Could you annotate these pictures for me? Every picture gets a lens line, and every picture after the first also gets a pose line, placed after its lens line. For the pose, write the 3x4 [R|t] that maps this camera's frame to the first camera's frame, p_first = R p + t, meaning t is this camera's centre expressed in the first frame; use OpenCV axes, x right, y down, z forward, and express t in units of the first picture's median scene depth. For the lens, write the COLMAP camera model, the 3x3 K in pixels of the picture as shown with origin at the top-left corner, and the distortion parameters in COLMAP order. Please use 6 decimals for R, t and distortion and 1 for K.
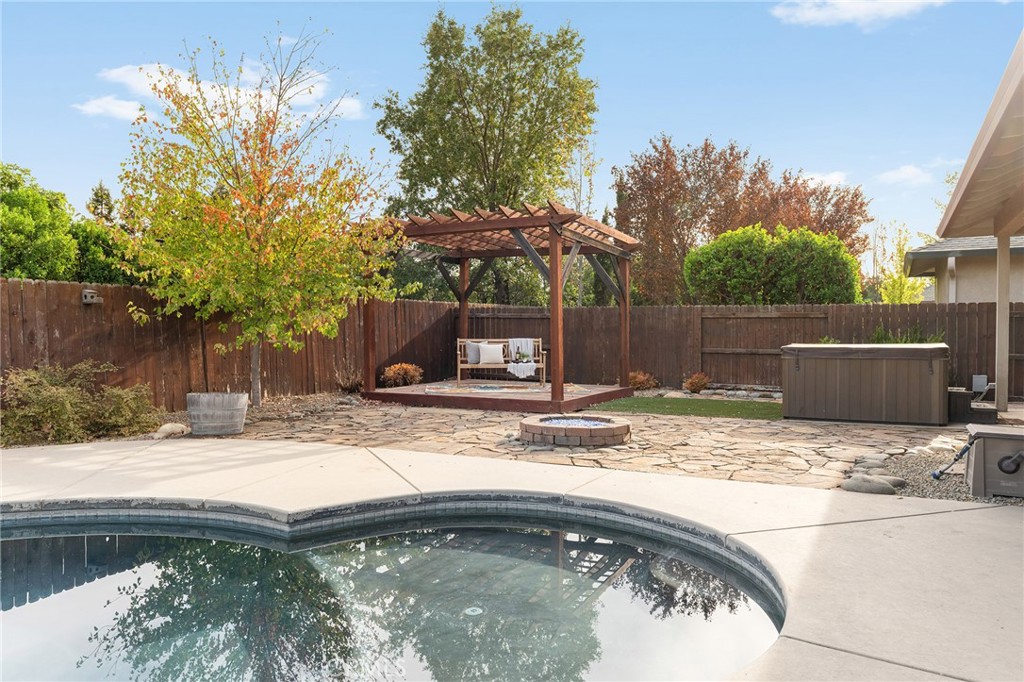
lens RADIAL K [[668.1, 0, 511.5], [0, 668.1, 348.2], [0, 0, 1]] dist [0.000655, -0.002393]
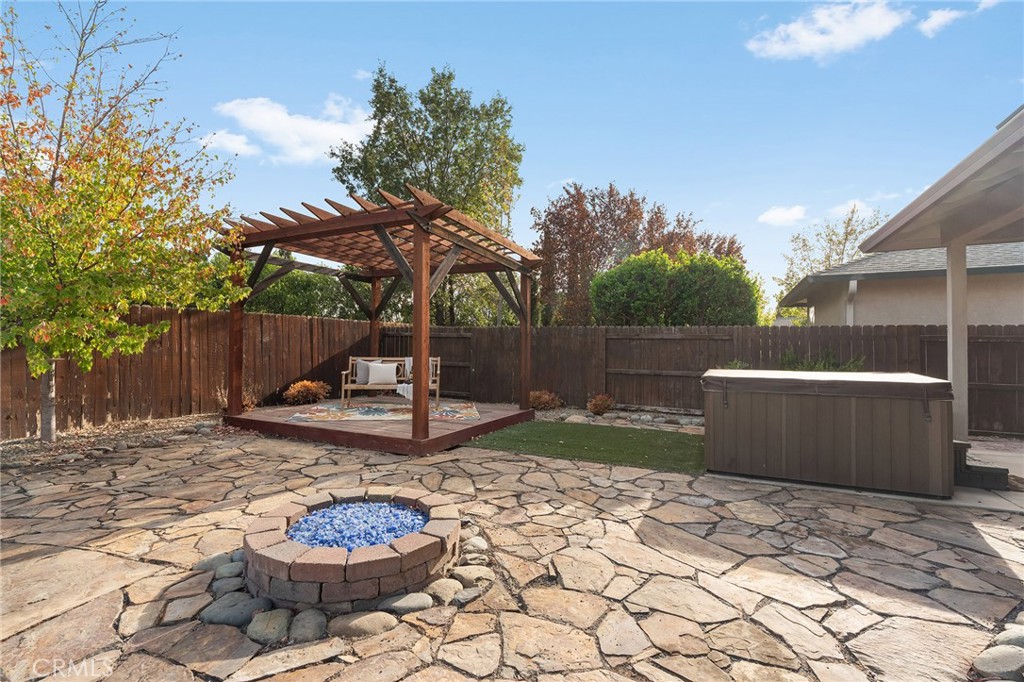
lens RADIAL K [[447.9, 0, 502.9], [0, 447.9, 337.0], [0, 0, 1]] dist [-0.004795, 0.000156]
pose [[0.999247, 0.013099, 0.036520, 0.102733], [-0.011210, 0.998612, -0.051463, -0.010841], [-0.037143, 0.051014, 0.998007, 0.324481]]
